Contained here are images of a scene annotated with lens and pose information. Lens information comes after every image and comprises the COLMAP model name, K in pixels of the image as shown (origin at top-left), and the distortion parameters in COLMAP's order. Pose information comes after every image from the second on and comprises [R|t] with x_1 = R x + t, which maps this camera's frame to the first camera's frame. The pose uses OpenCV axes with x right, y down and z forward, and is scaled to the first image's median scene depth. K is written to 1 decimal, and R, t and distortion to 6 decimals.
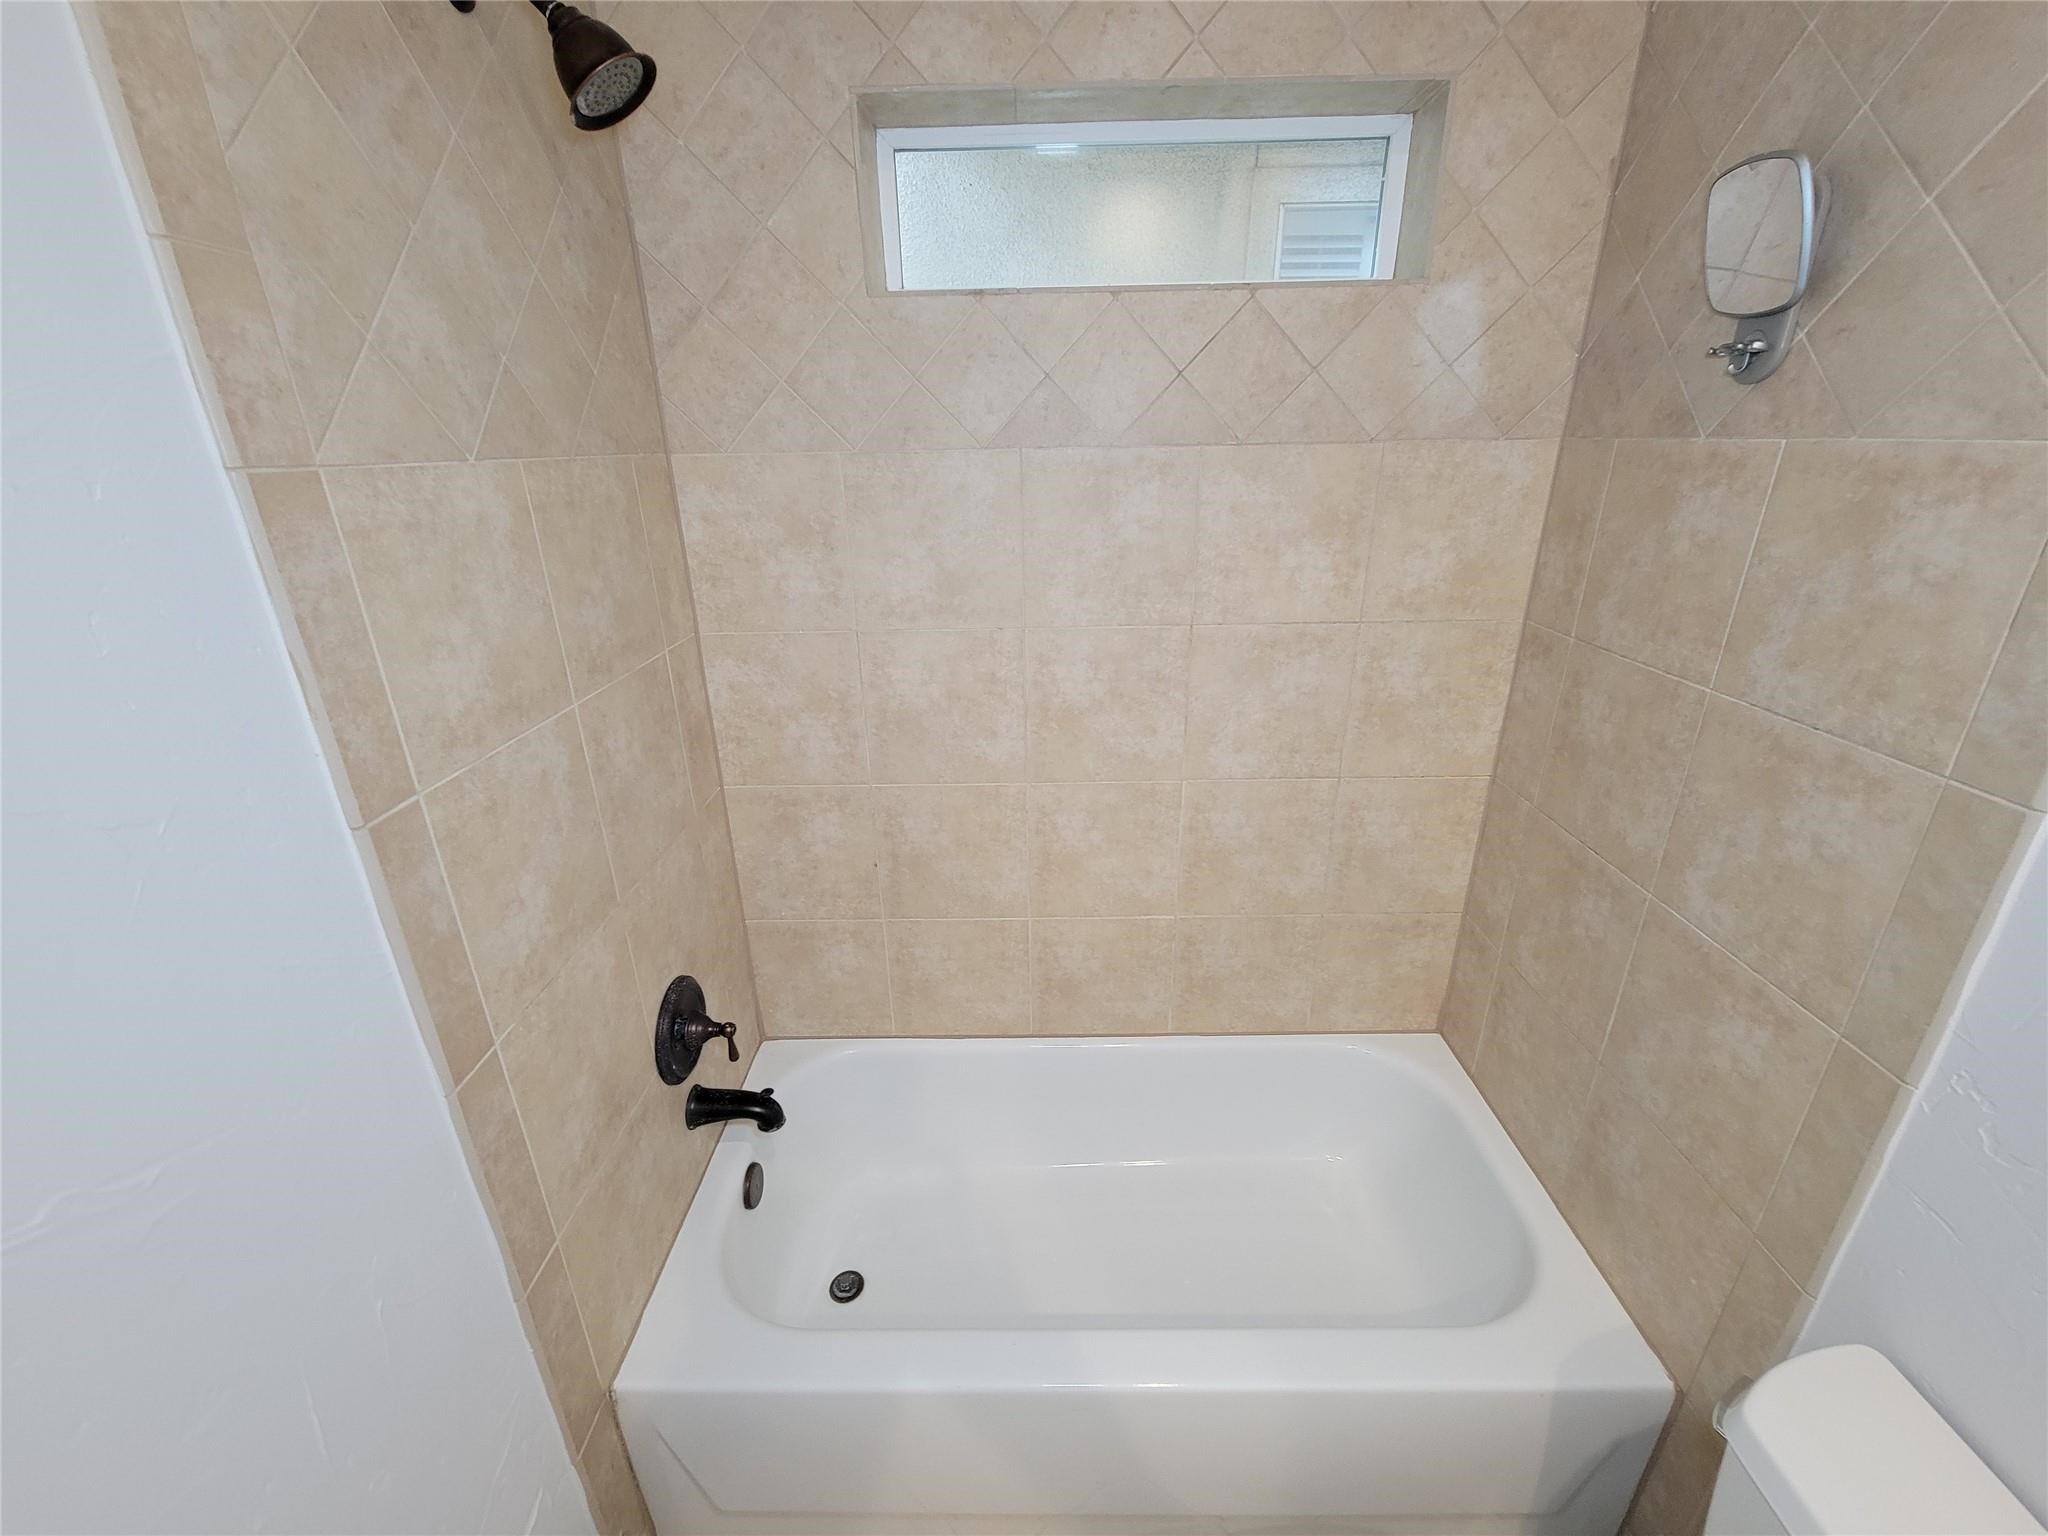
lens RADIAL K [[840.9, 0, 1021.3], [0, 840.9, 784.2], [0, 0, 1]] dist [0.008433, -0.003877]
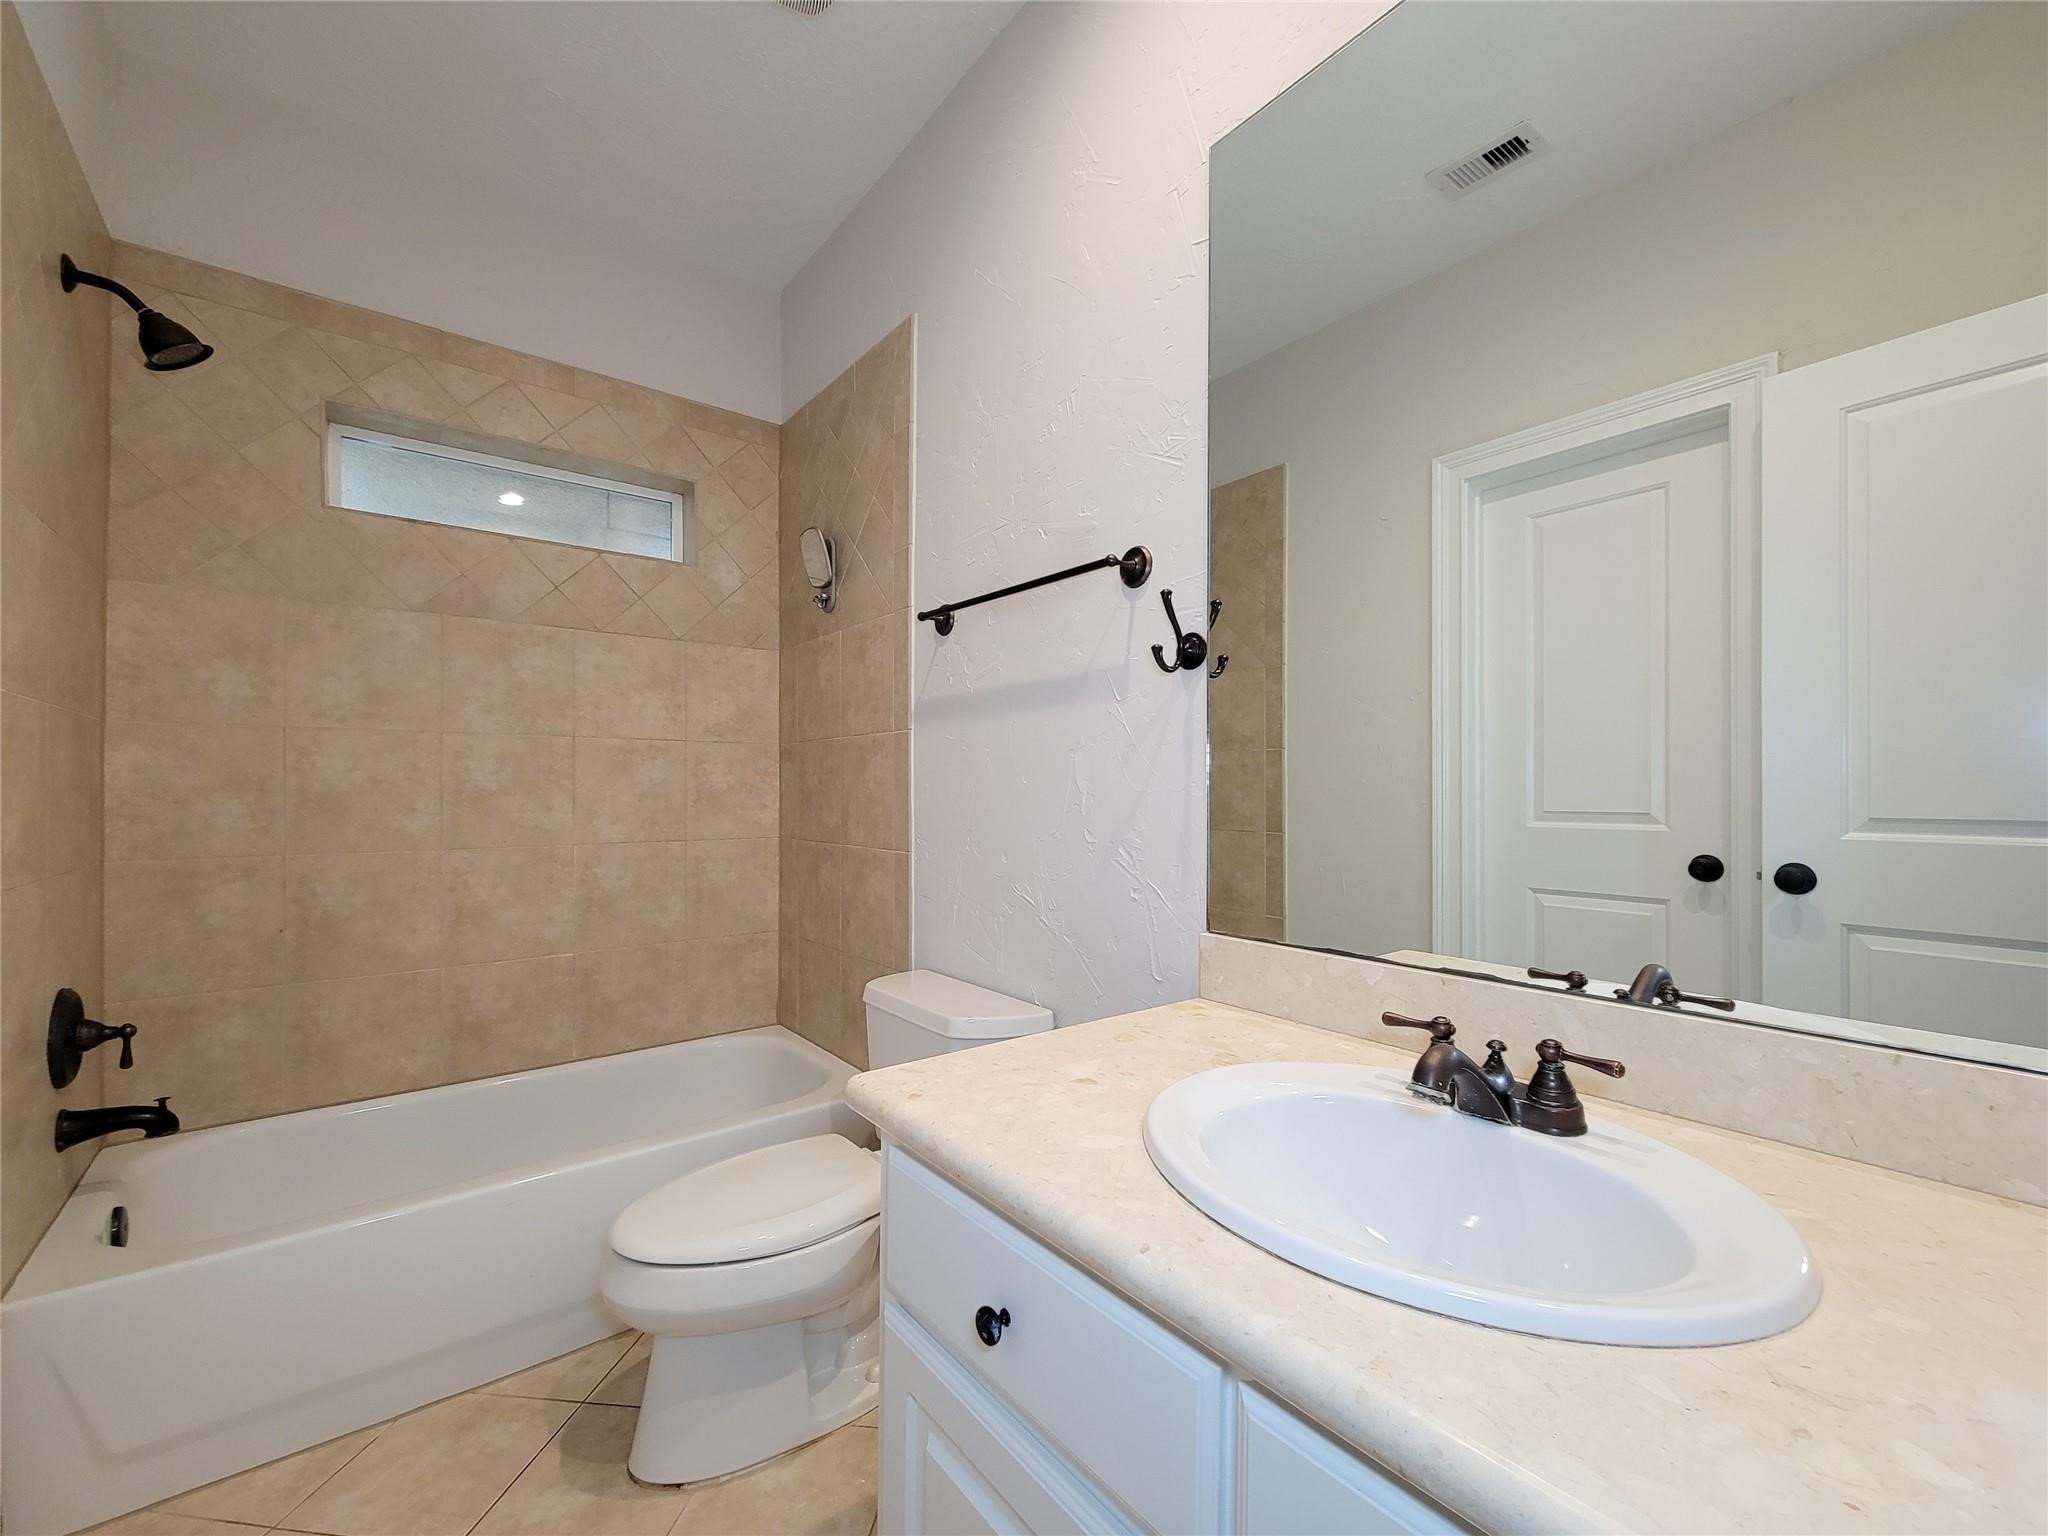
lens RADIAL K [[840.9, 0, 1021.3], [0, 840.9, 784.2], [0, 0, 1]] dist [0.008433, -0.003877]
pose [[0.780778, 0.019996, 0.624489, -0.122627], [0.222612, 0.924995, -0.307943, 0.559849], [-0.583807, 0.379453, 0.717764, -0.565669]]
